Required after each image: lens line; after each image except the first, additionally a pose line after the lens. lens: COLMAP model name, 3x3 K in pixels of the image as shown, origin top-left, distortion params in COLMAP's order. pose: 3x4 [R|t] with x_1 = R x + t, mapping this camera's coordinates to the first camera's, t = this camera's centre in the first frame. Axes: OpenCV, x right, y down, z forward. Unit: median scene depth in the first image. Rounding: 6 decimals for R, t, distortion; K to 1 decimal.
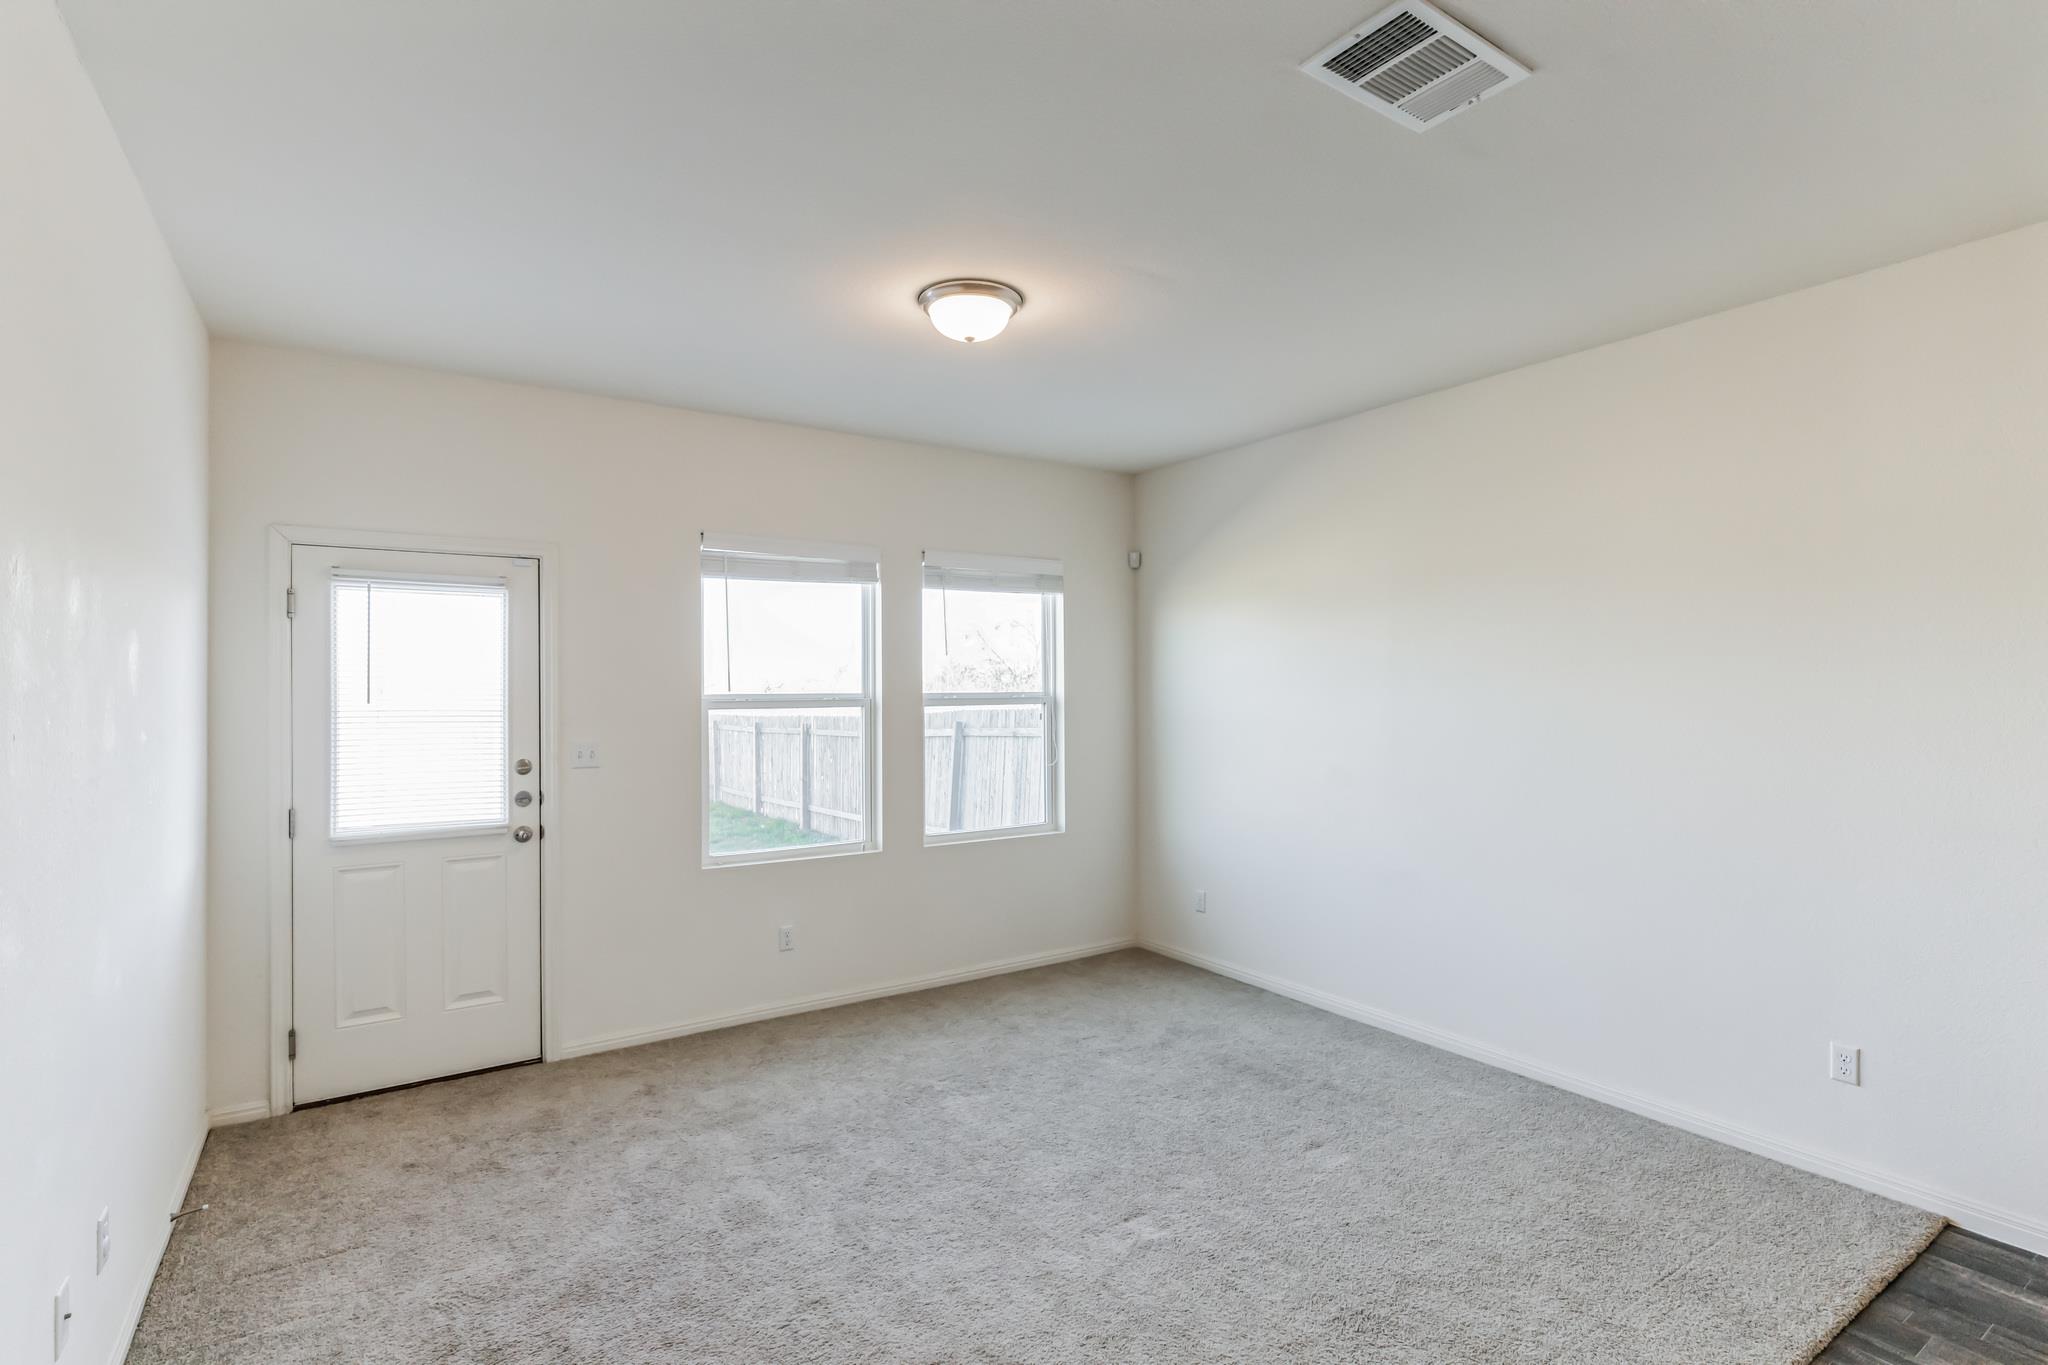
lens RADIAL K [[983.4, 0, 1019.8], [0, 983.4, 672.7], [0, 0, 1]] dist [0.001248, 0.000891]
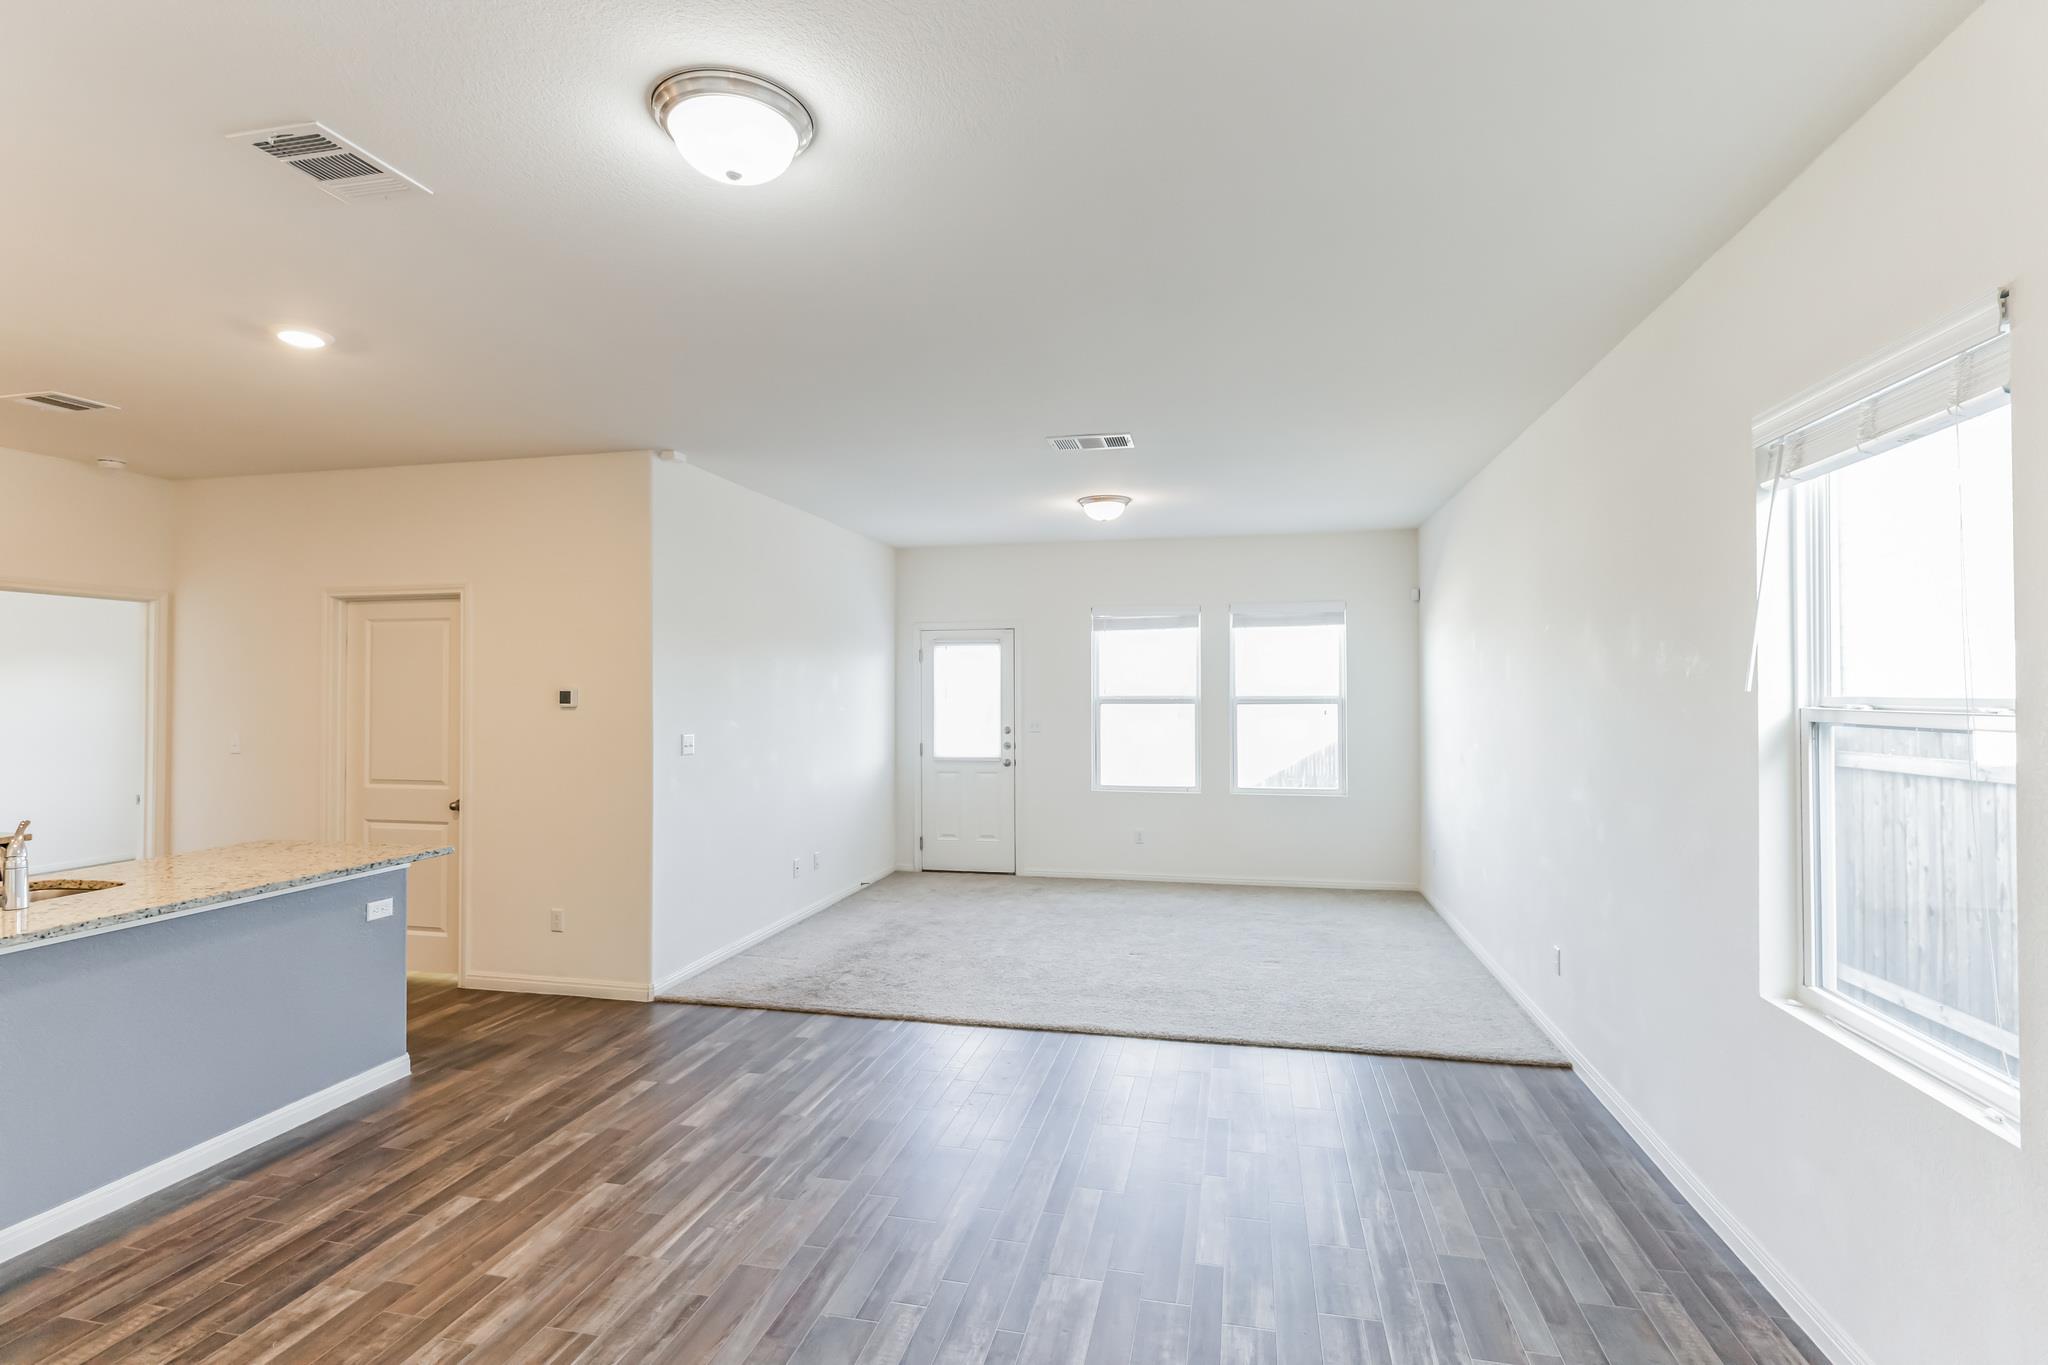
lens RADIAL K [[983.4, 0, 1026.0], [0, 983.4, 676.1], [0, 0, 1]] dist [0.001248, 0.000891]
pose [[0.687237, -0.013009, -0.726317, 0.888797], [0.009440, 0.999915, -0.008977, 0.001016], [0.726372, -0.000687, 0.687302, -0.337033]]
